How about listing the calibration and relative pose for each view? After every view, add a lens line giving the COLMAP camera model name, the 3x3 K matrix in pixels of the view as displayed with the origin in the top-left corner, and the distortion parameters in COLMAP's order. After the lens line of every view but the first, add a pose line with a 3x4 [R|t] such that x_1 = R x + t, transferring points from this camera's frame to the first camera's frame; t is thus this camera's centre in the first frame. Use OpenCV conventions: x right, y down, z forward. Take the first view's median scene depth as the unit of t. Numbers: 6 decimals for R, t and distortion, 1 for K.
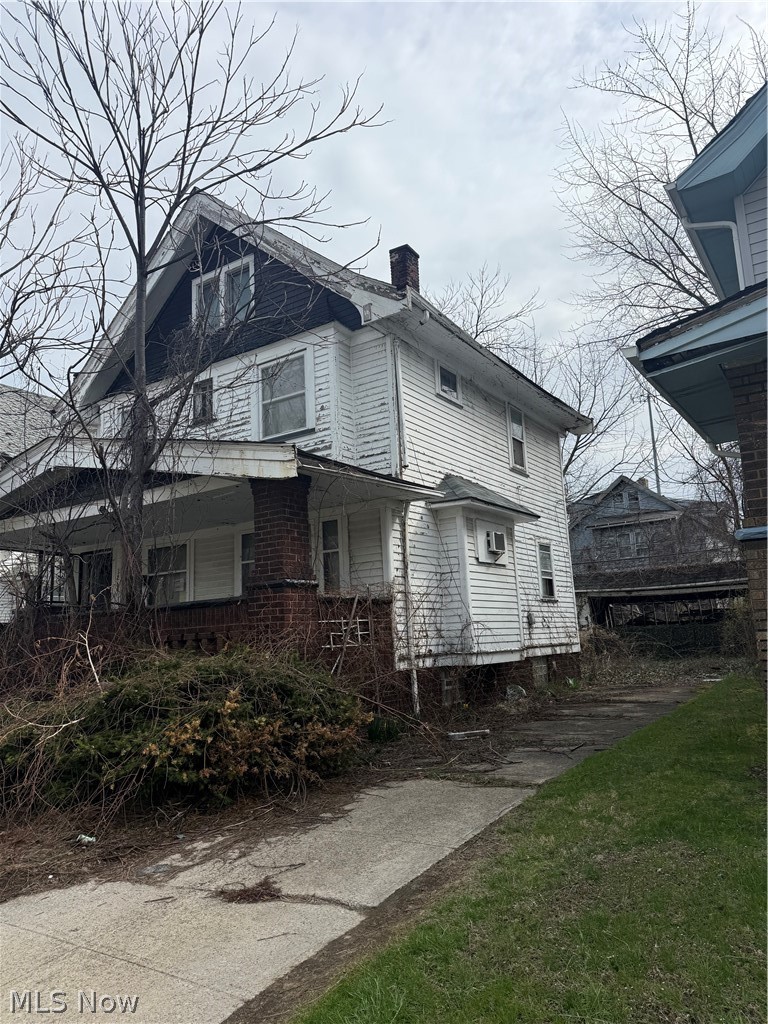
lens RADIAL K [[720.3, 0, 374.3], [0, 720.3, 510.8], [0, 0, 1]] dist [0.019162, -0.046608]
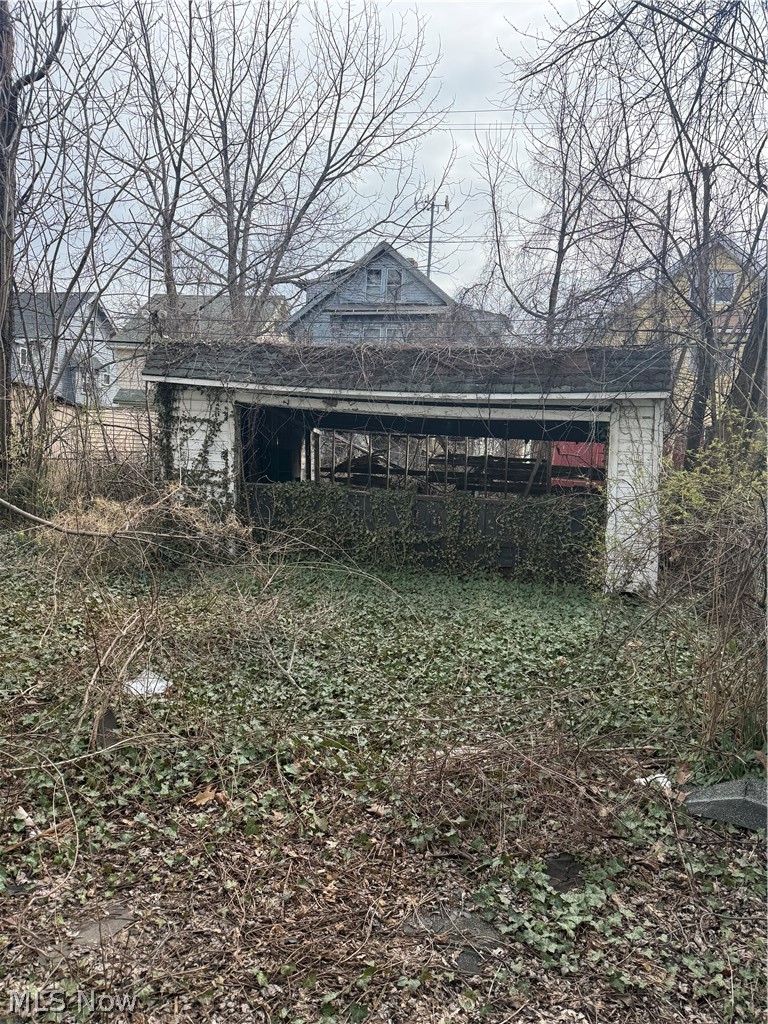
lens RADIAL K [[720.3, 0, 378.8], [0, 720.3, 517.4], [0, 0, 1]] dist [0.019162, -0.046608]
pose [[0.939432, 0.063122, 0.336873, 0.418133], [-0.150104, 0.959391, 0.238825, 0.126860], [-0.308118, -0.274926, 0.910757, 1.028830]]
